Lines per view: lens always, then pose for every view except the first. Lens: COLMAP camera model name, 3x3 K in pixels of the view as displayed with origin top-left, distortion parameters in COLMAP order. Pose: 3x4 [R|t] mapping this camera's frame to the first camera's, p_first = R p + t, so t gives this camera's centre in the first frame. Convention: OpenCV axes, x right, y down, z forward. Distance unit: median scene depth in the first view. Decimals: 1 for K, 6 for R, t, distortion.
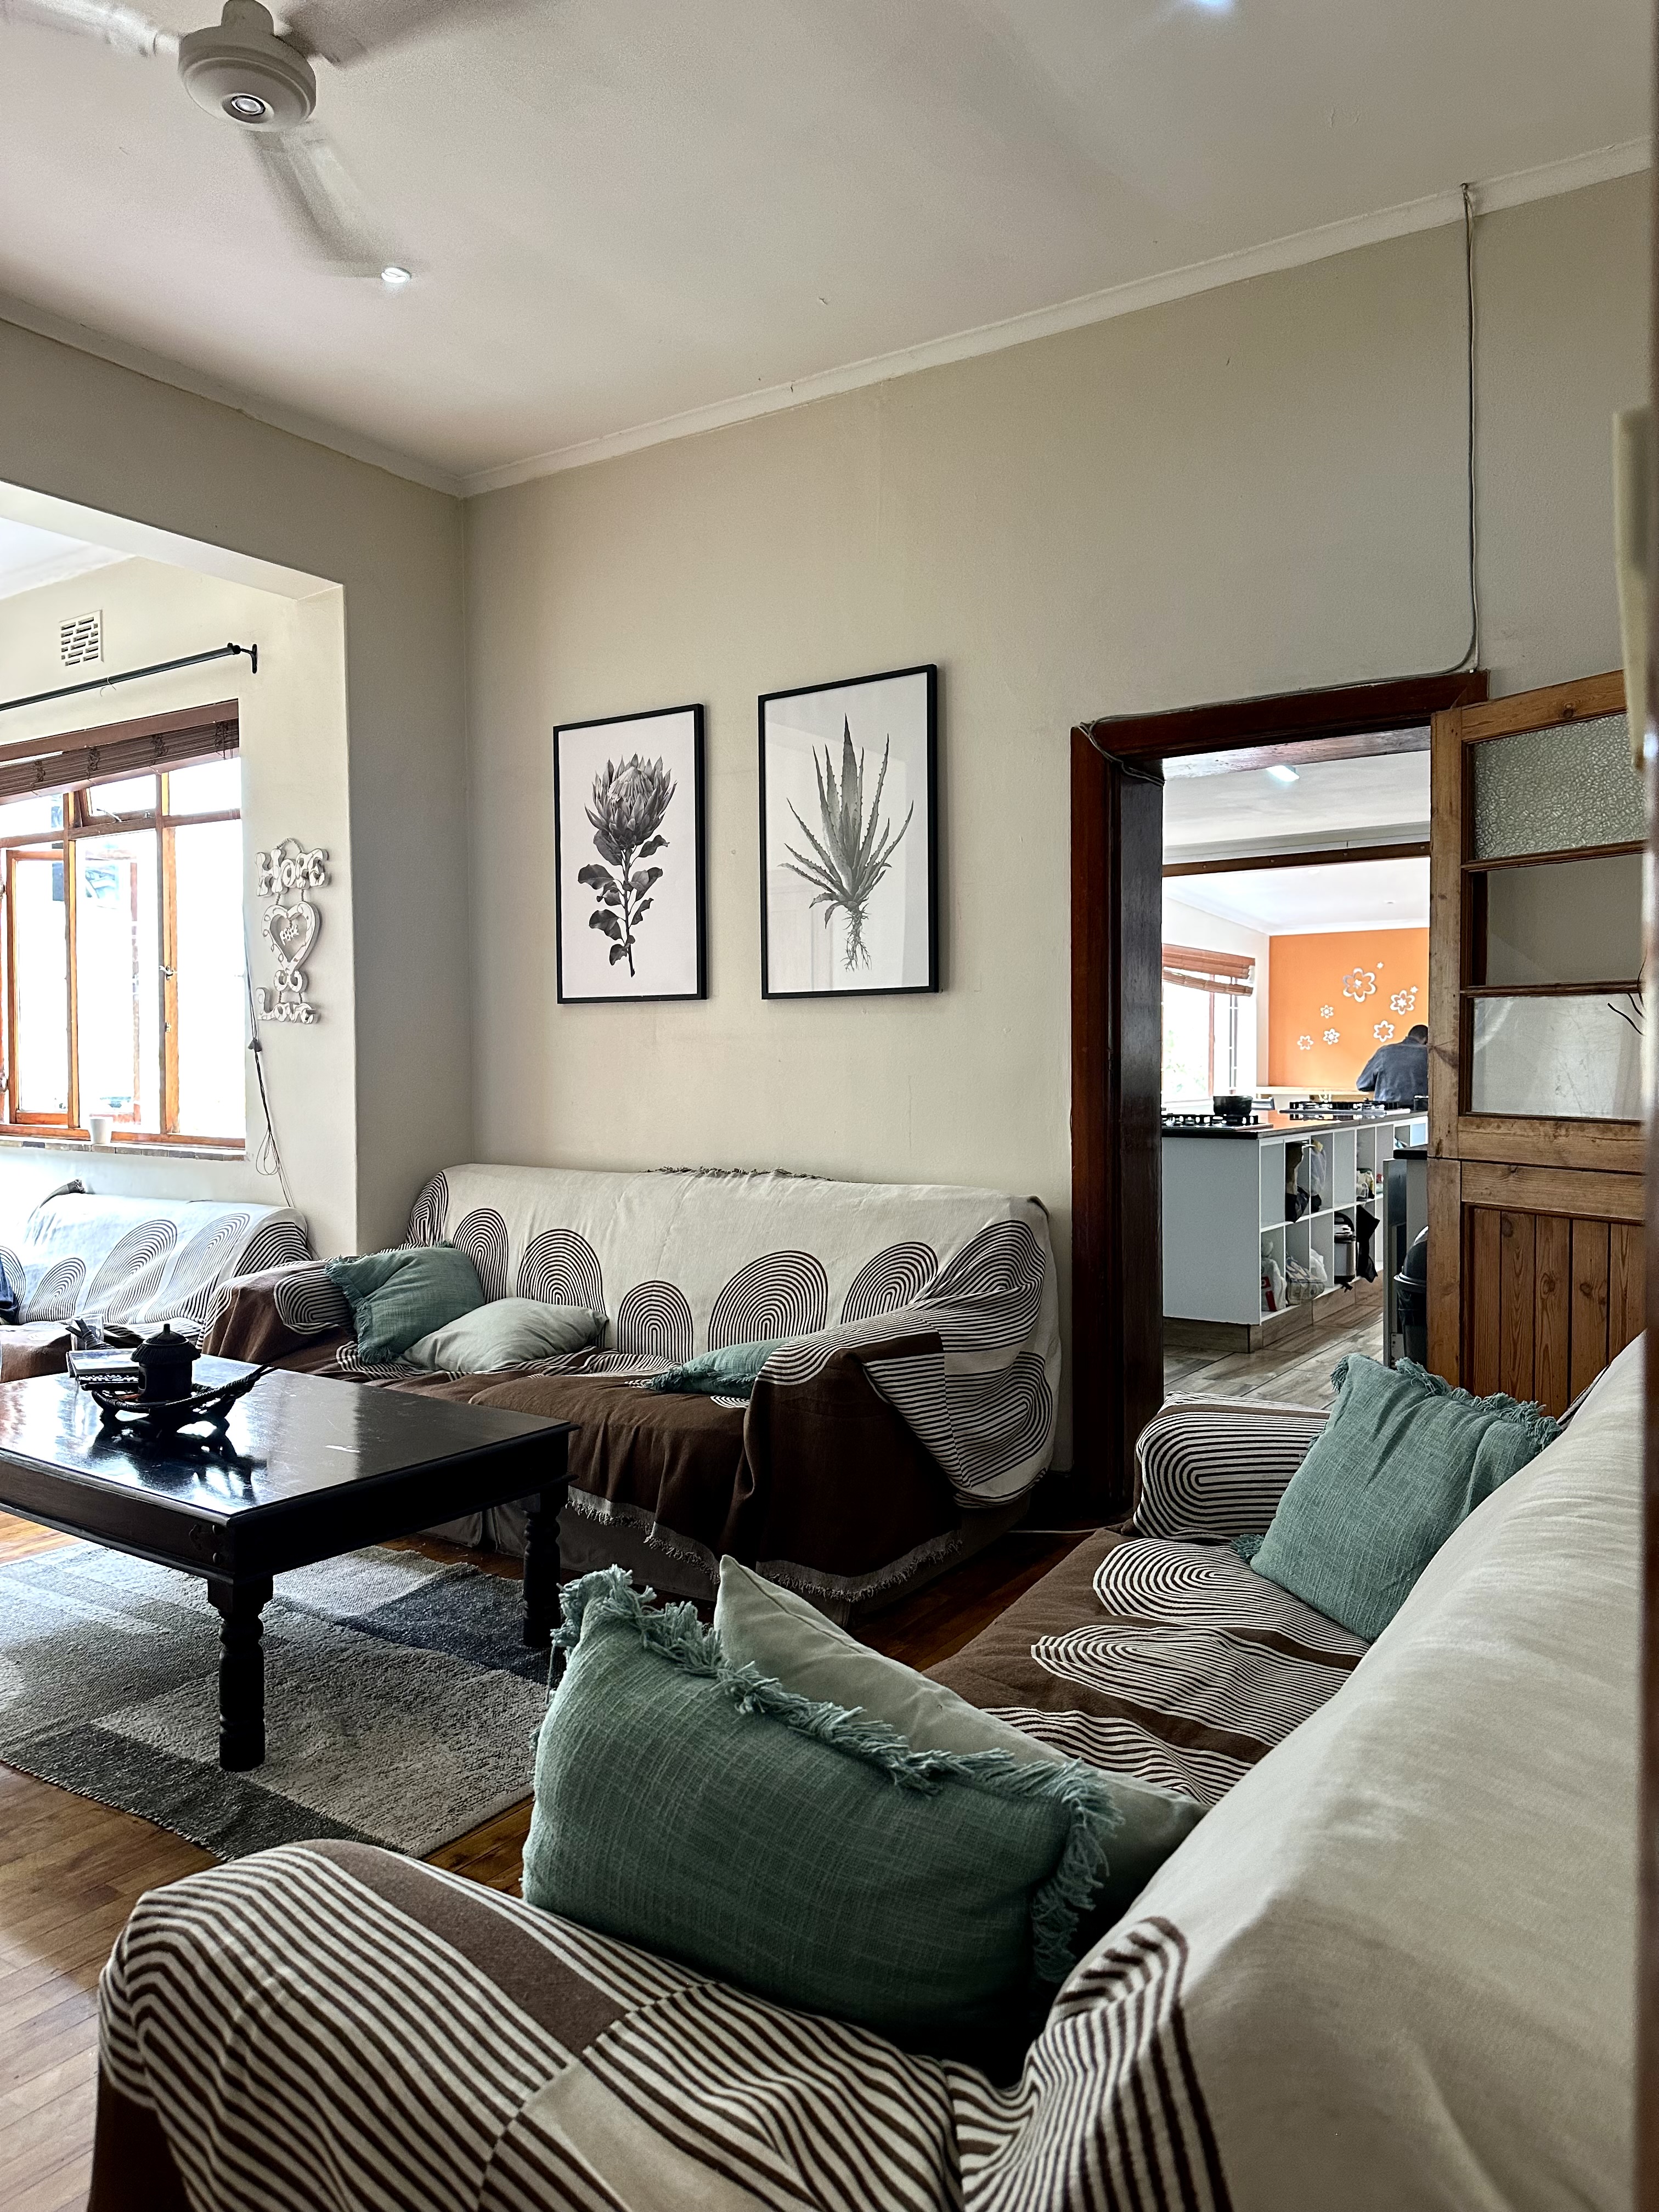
lens RADIAL K [[1566.7, 0, 829.8], [0, 1566.7, 1055.1], [0, 0, 1]] dist [0.002590, 0.000482]
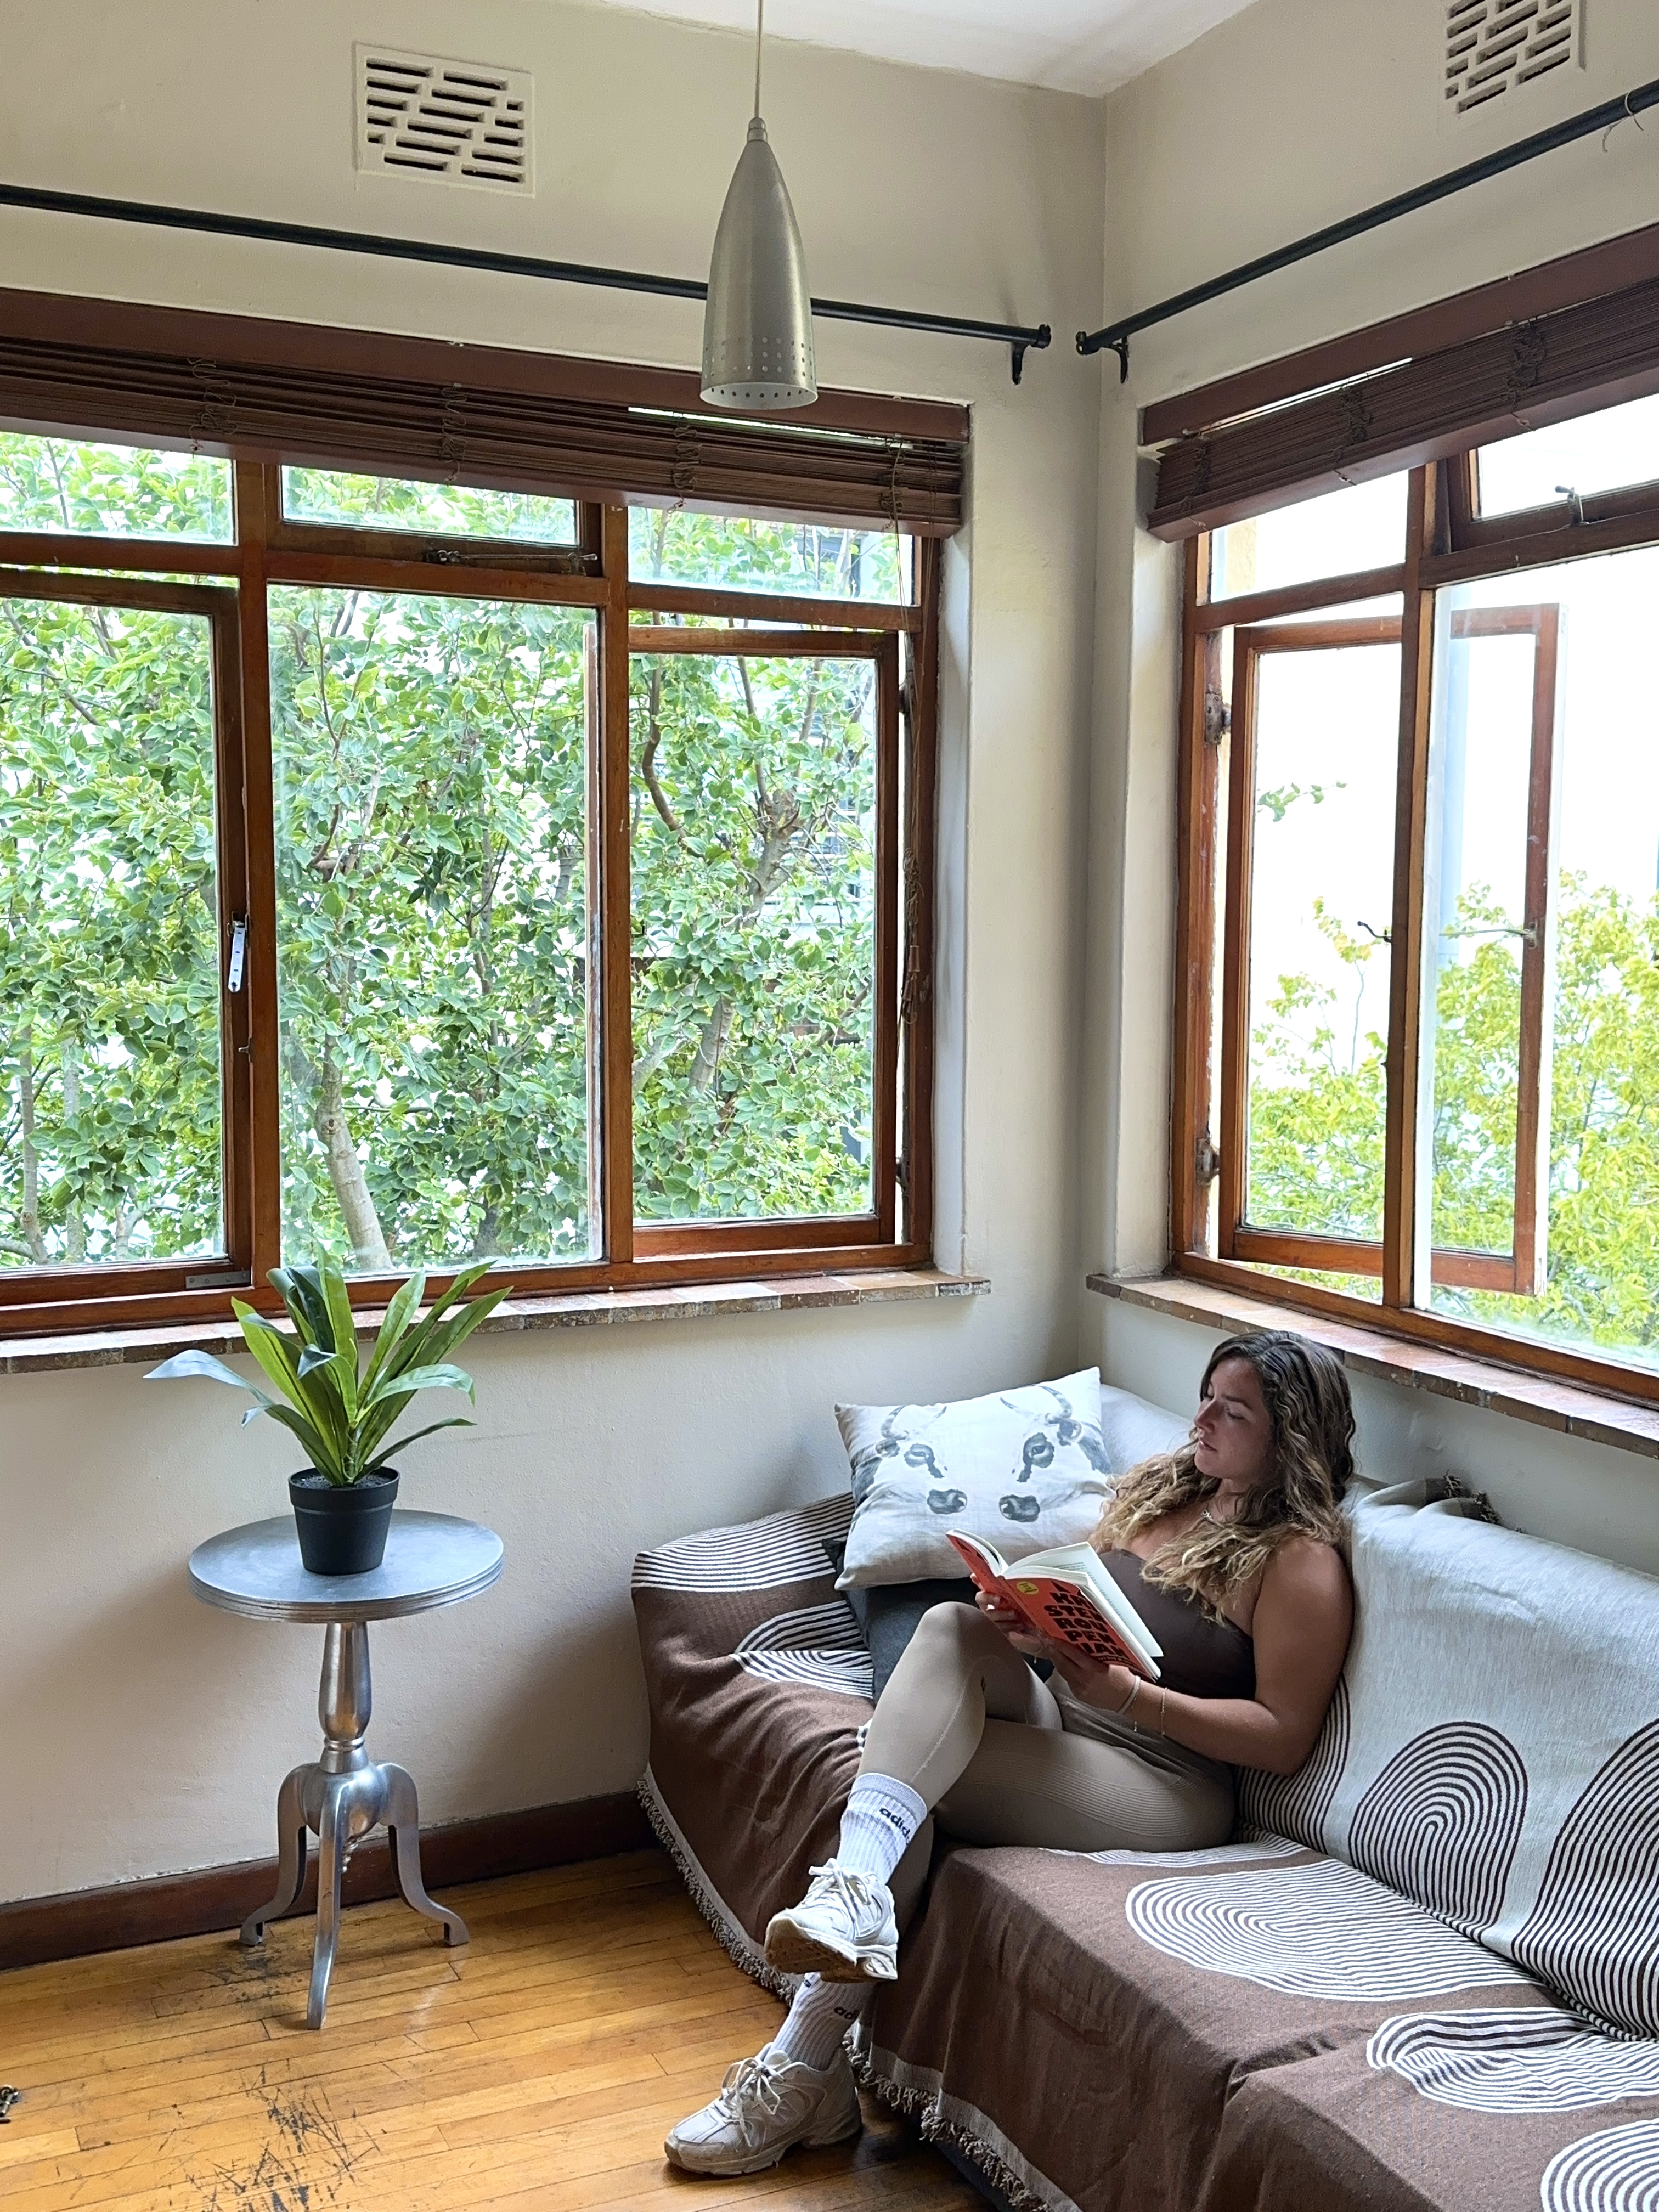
lens RADIAL K [[2222.2, 0, 829.5], [0, 2222.2, 1106.0], [0, 0, 1]] dist [0.096376, -0.159699]
pose [[0.853454, 0.061410, -0.517537, -0.328130], [-0.021047, 0.996285, 0.083511, -0.053841], [0.520742, -0.060380, 0.851576, 0.455132]]
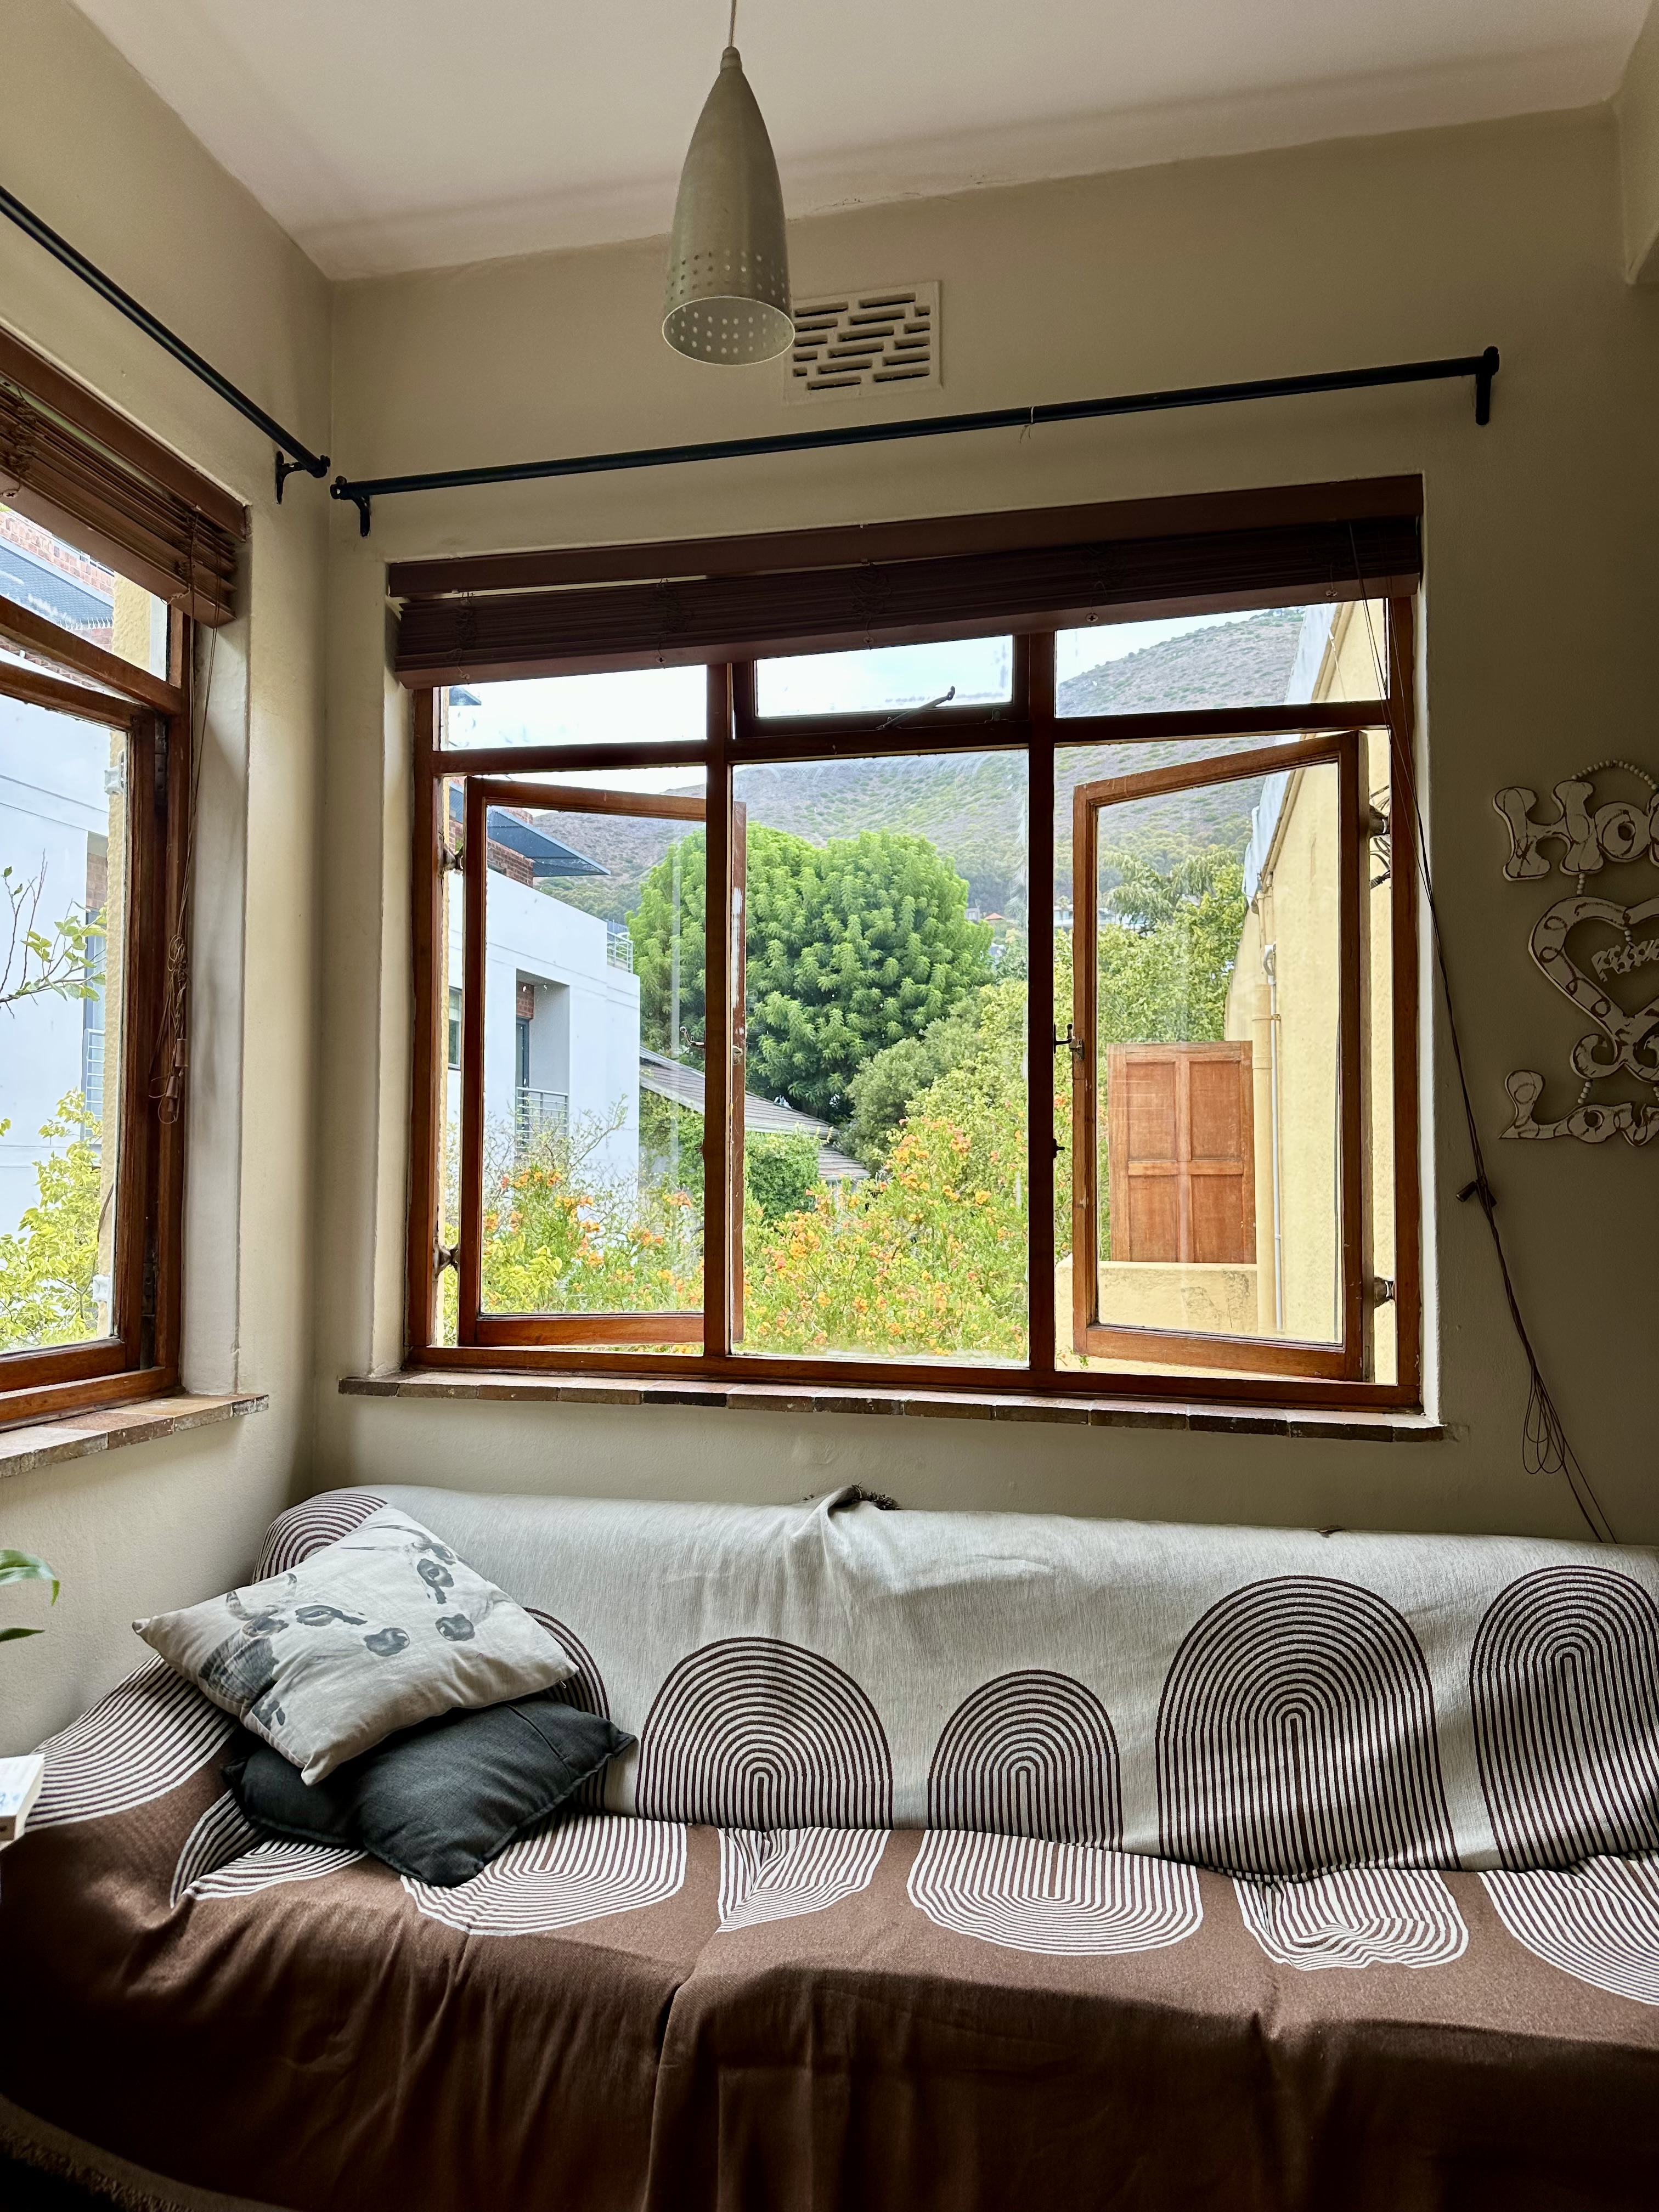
lens RADIAL K [[1503.7, 0, 829.5], [0, 1503.7, 1106.0], [0, 0, 1]] dist [0.007616, 0.002057]
pose [[0.931391, 0.029833, 0.362795, -0.651021], [-0.008917, 0.998207, -0.059193, -0.002972], [-0.363911, 0.051897, 0.929987, 0.590012]]
